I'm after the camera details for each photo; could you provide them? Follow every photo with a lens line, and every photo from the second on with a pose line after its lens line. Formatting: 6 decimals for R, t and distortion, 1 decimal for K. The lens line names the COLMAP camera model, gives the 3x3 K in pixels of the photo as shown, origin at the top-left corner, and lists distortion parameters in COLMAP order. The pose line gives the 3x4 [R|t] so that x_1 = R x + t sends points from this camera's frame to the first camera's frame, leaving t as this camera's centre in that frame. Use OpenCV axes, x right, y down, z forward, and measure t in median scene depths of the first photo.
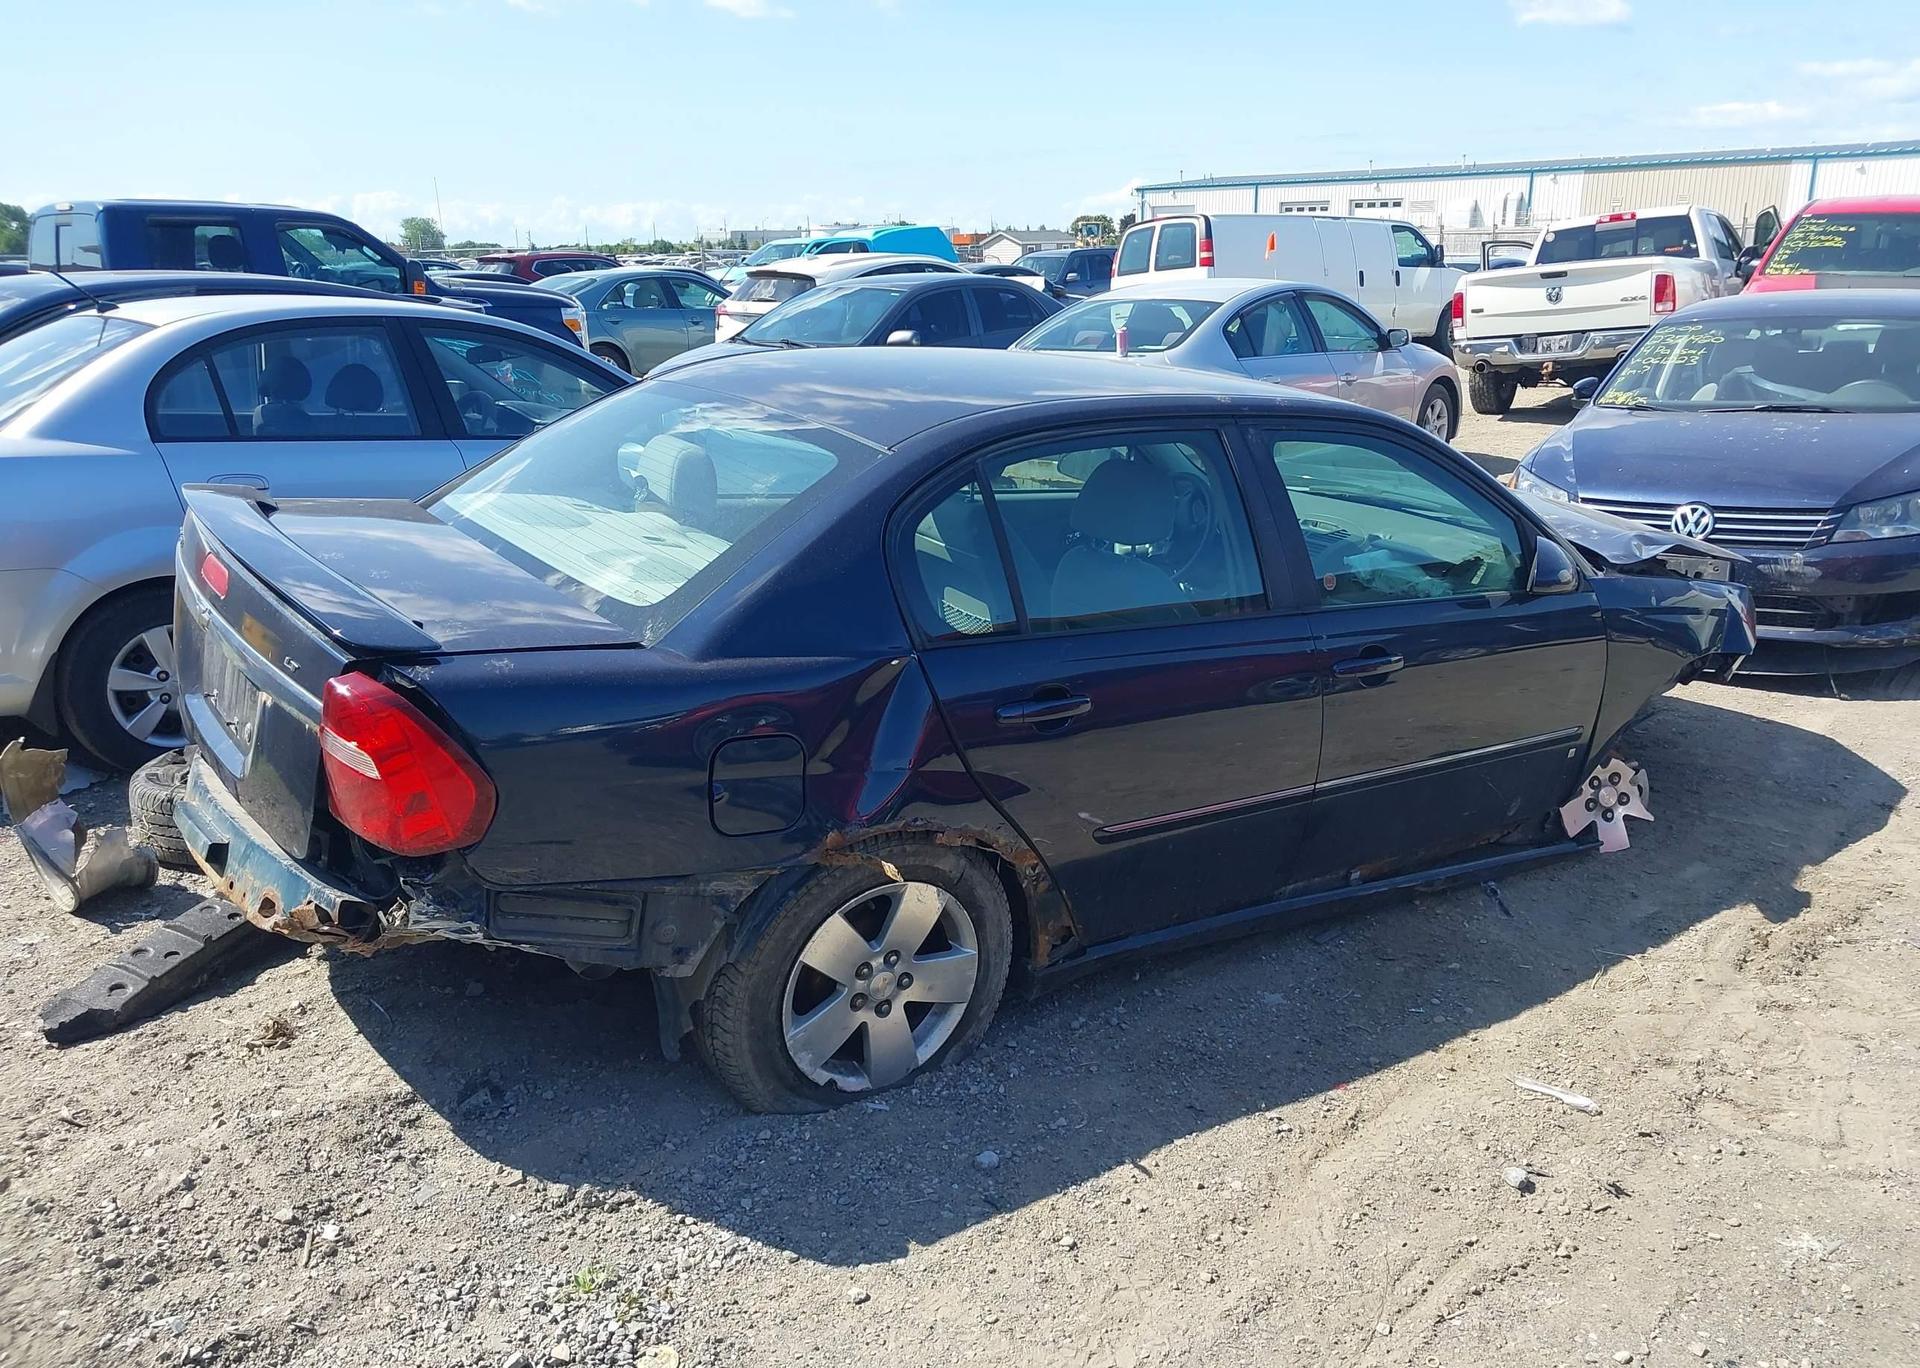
lens RADIAL K [[1422.1, 0, 950.7], [0, 1422.1, 683.2], [0, 0, 1]] dist [-0.000713, 0.027189]
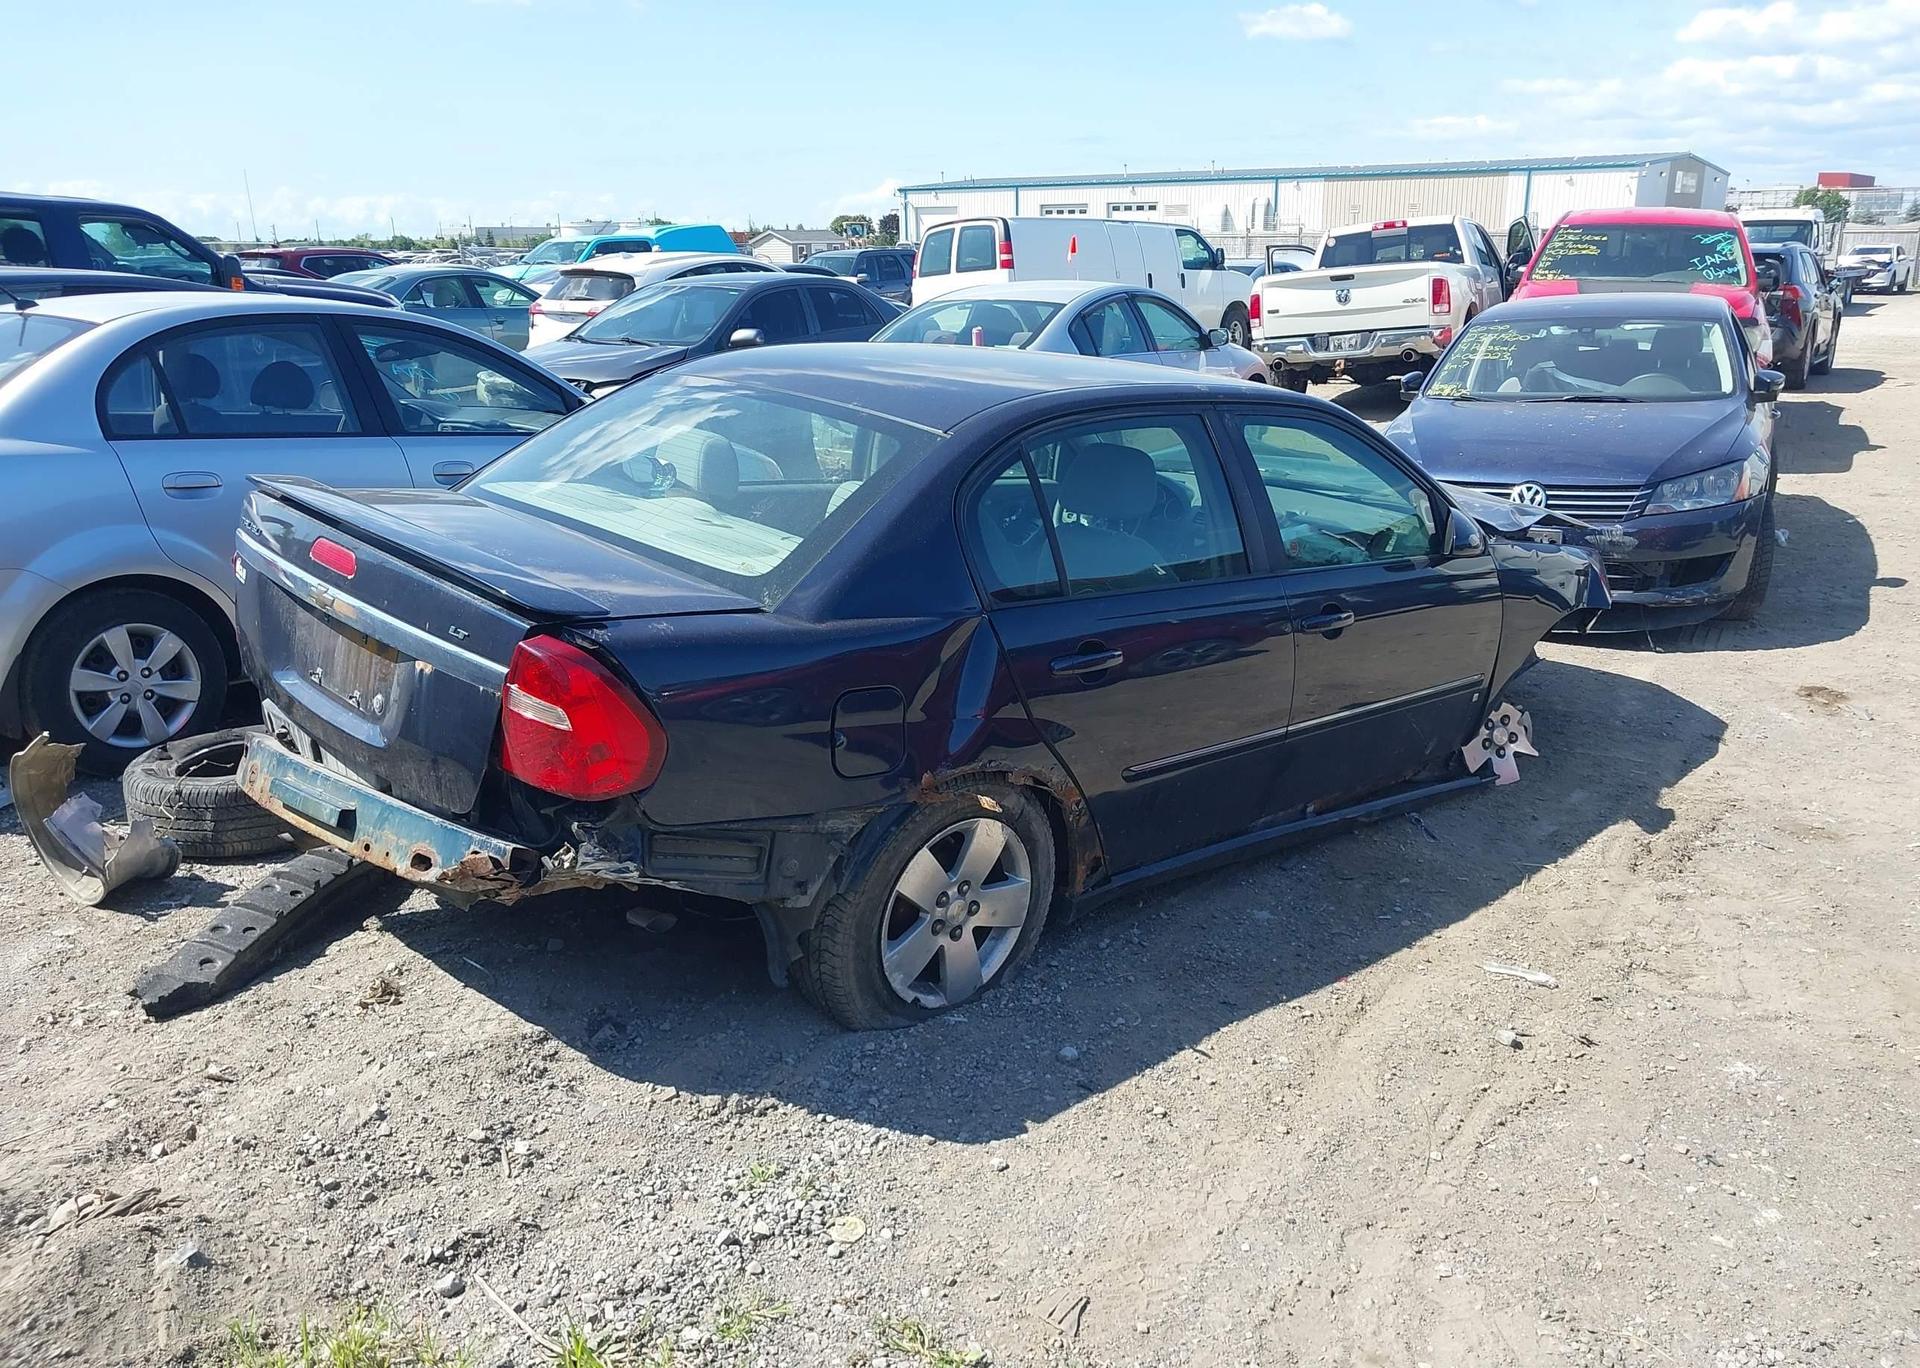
lens RADIAL K [[1403.0, 0, 962.2], [0, 1403.0, 689.2], [0, 0, 1]] dist [0.024541, -0.003888]
pose [[0.990142, -0.035261, 0.135556, -0.184952], [0.034392, 0.999370, 0.008744, 0.026967], [-0.135778, -0.003996, 0.990731, -0.096065]]
